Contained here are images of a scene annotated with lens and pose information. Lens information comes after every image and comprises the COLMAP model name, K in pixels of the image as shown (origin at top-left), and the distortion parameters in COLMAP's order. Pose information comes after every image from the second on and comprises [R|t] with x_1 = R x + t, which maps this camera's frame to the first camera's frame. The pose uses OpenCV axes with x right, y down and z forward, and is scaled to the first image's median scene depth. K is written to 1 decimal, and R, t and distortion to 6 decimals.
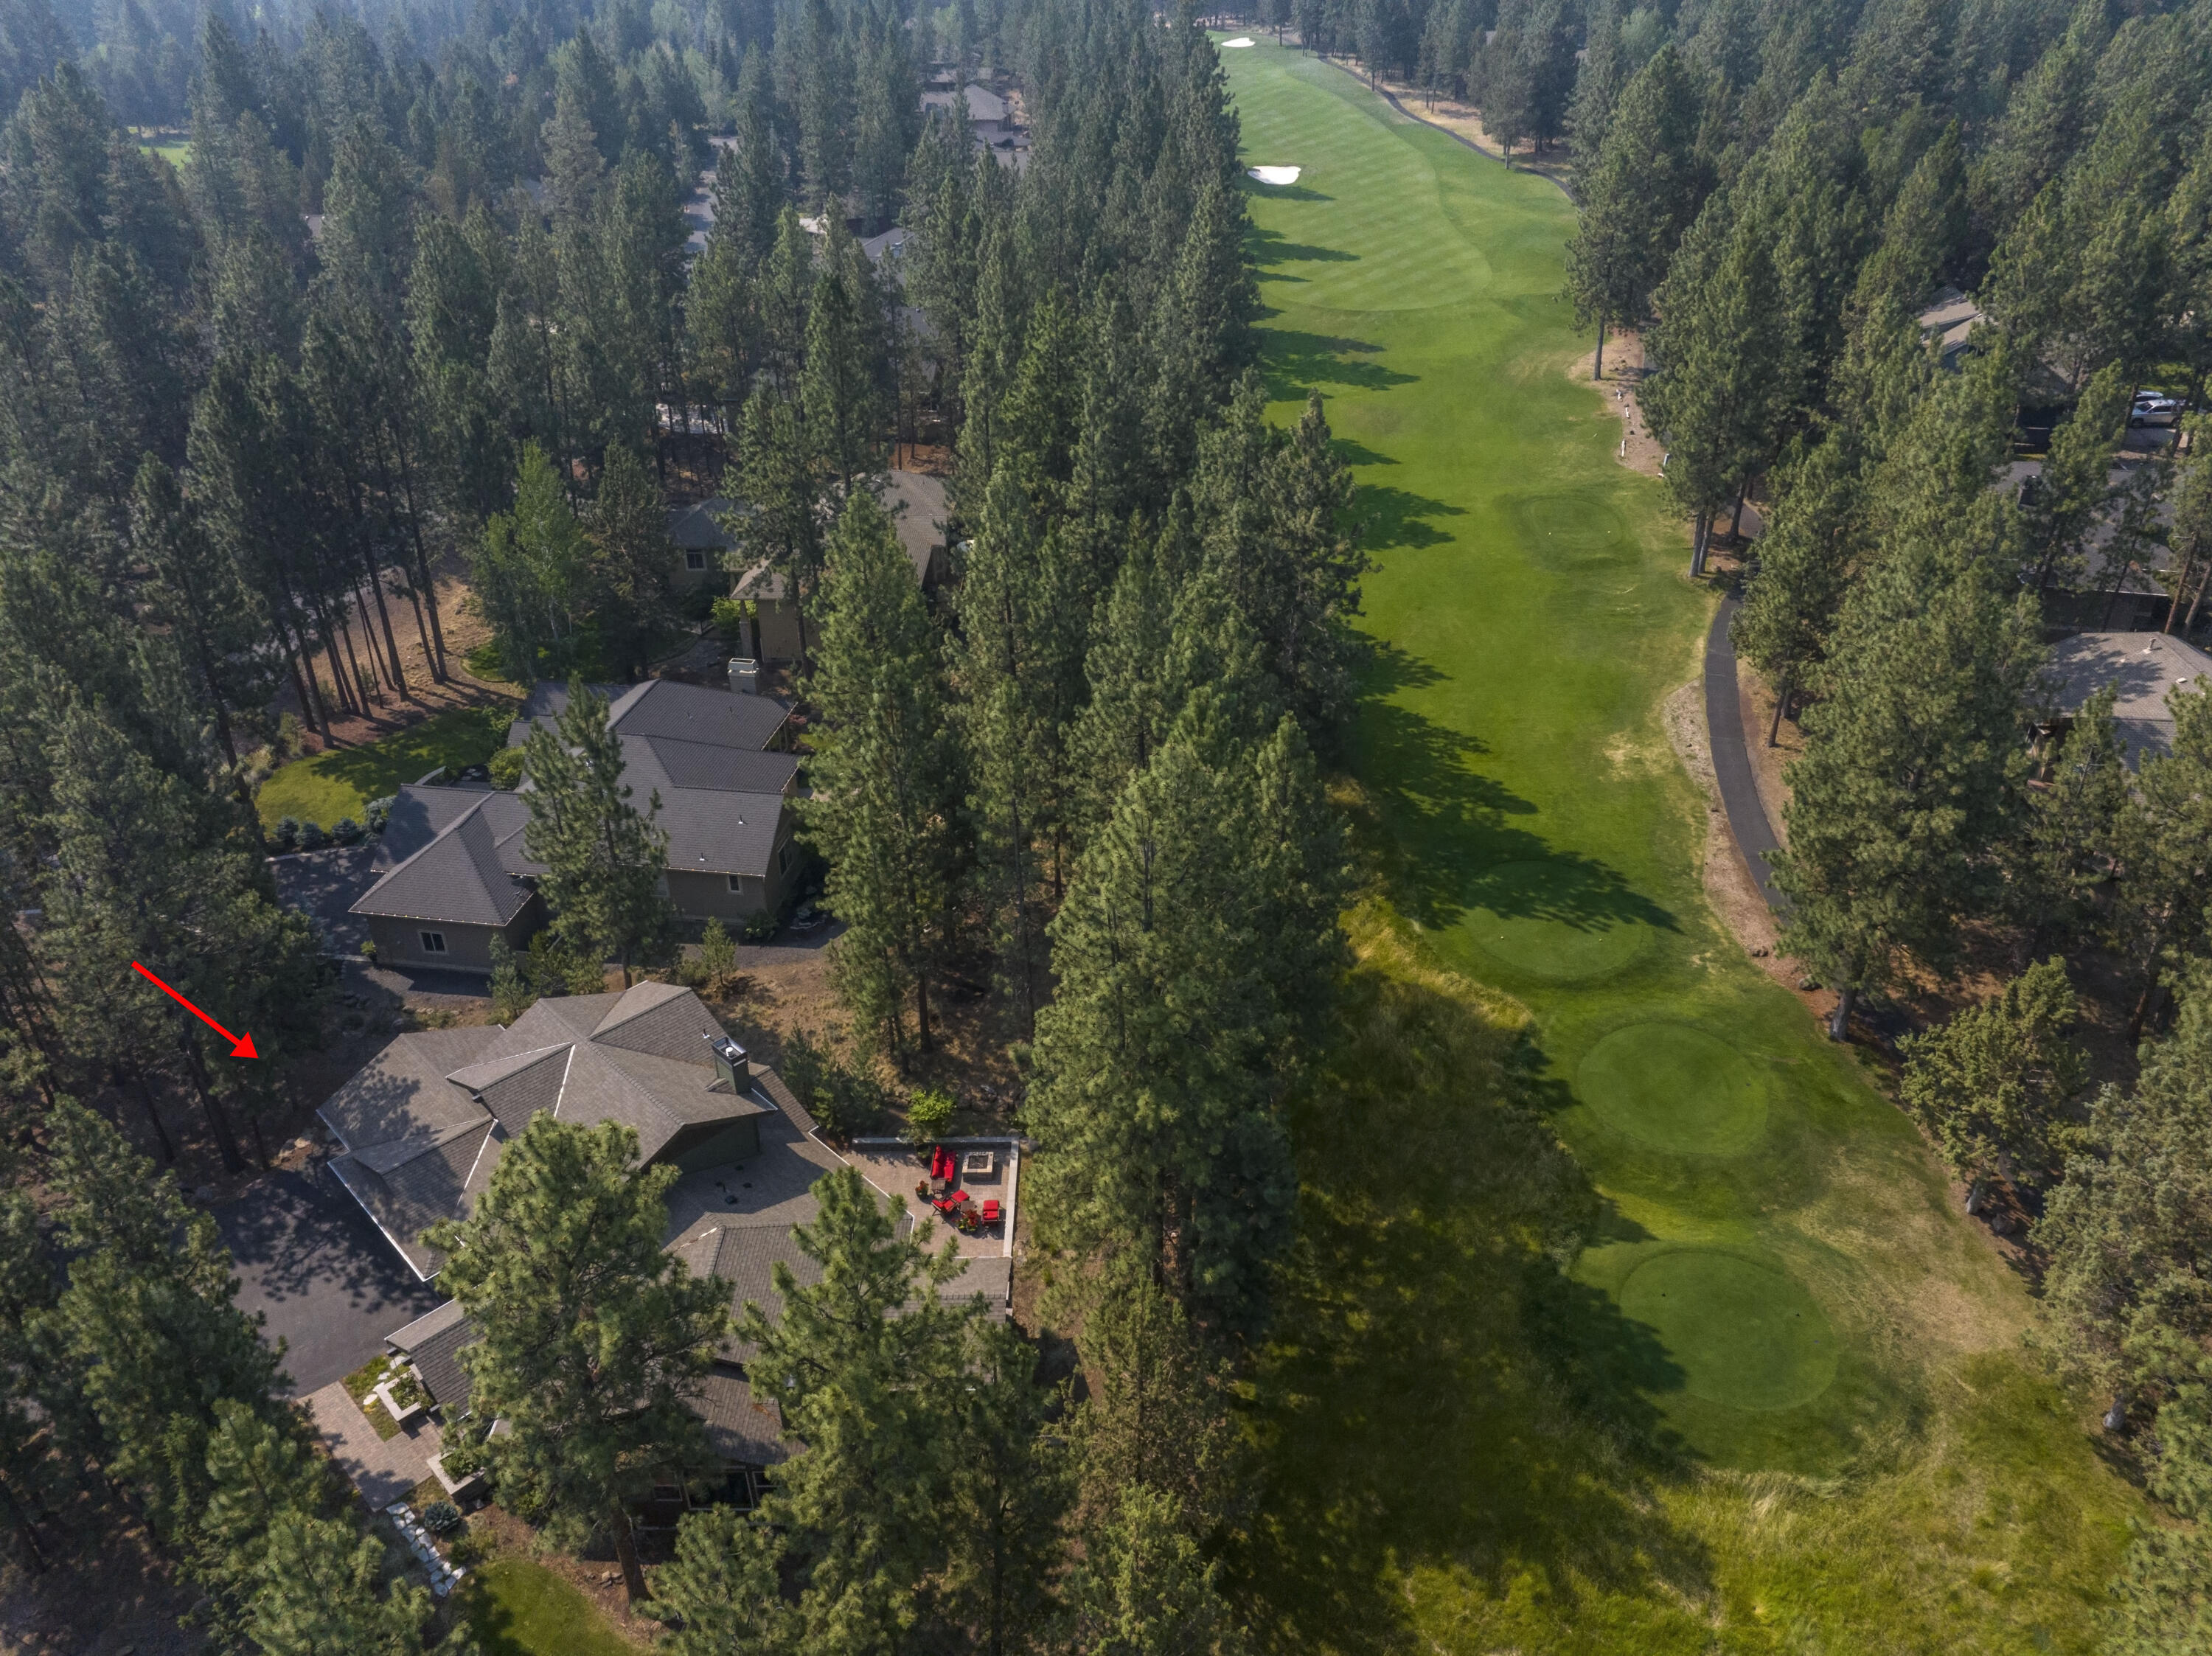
lens RADIAL K [[1602.3, 0, 1106.0], [0, 1602.3, 828.0], [0, 0, 1]] dist [-0.032758, 0.005560]
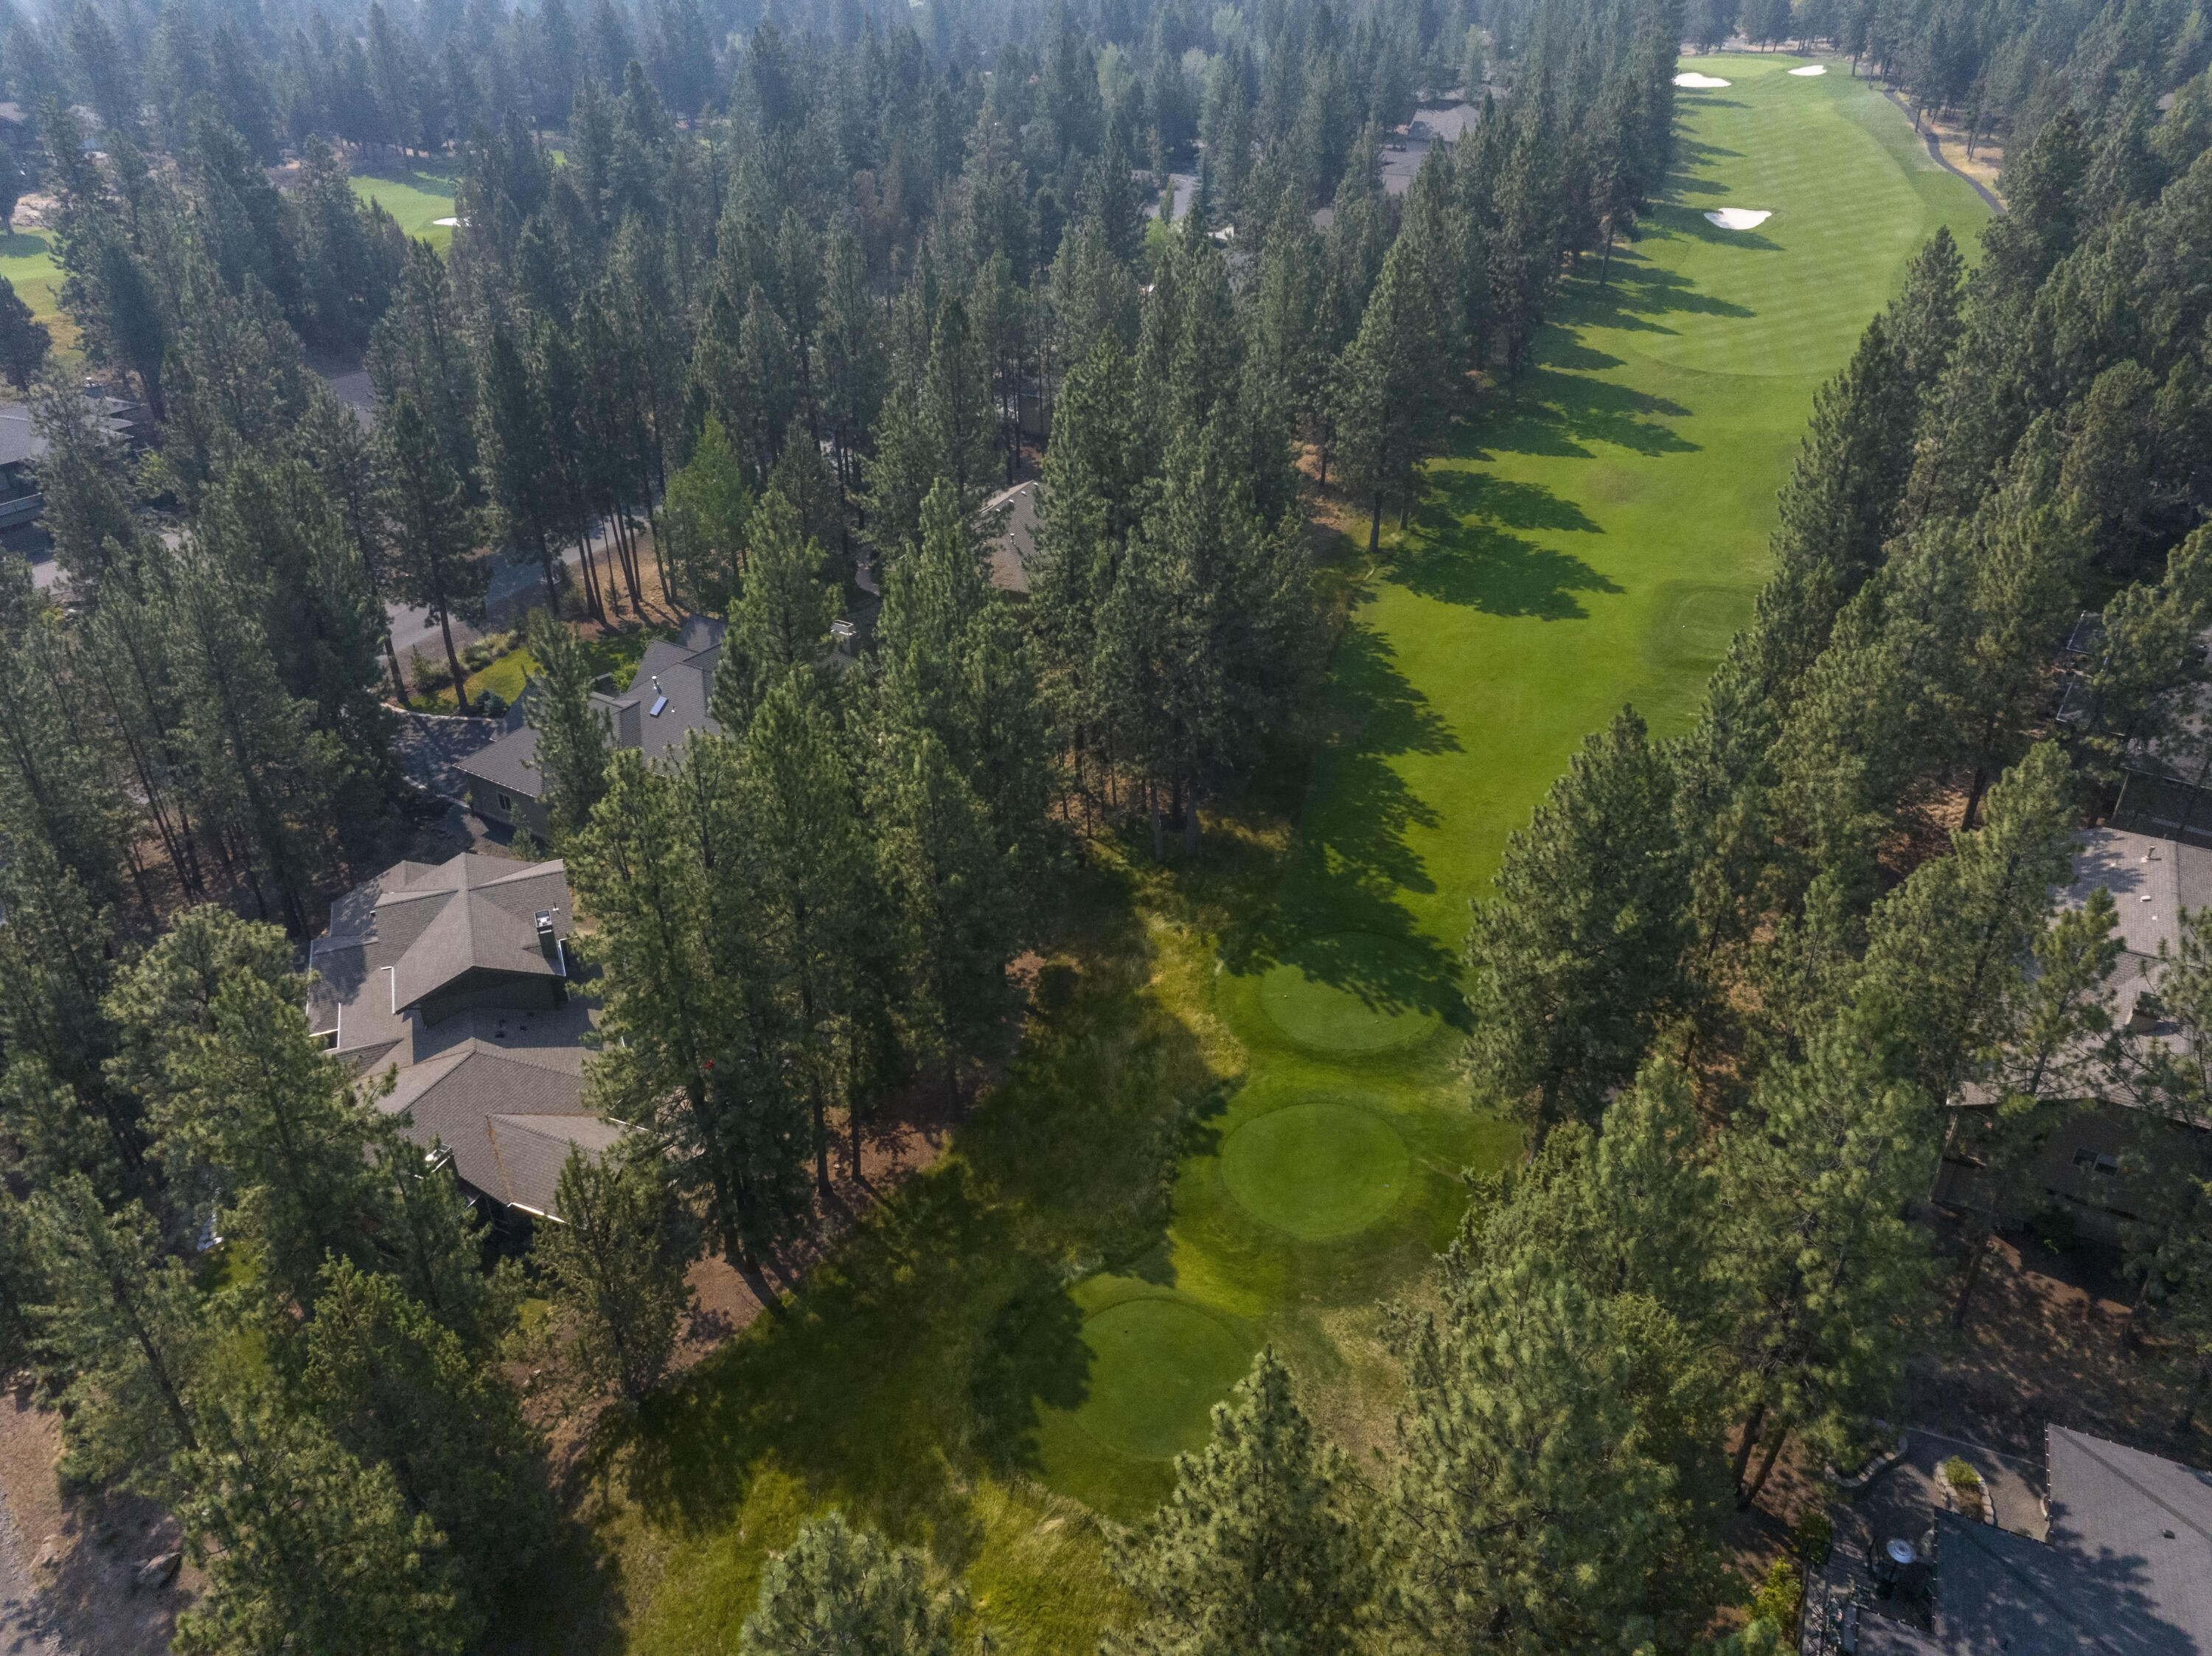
lens RADIAL K [[1602.3, 0, 1106.0], [0, 1602.3, 828.0], [0, 0, 1]] dist [-0.032758, 0.005560]
pose [[0.915271, 0.199541, -0.349945, 0.422664], [-0.197665, 0.979392, 0.041471, -0.050468], [0.351009, 0.031215, 0.935852, -0.008306]]
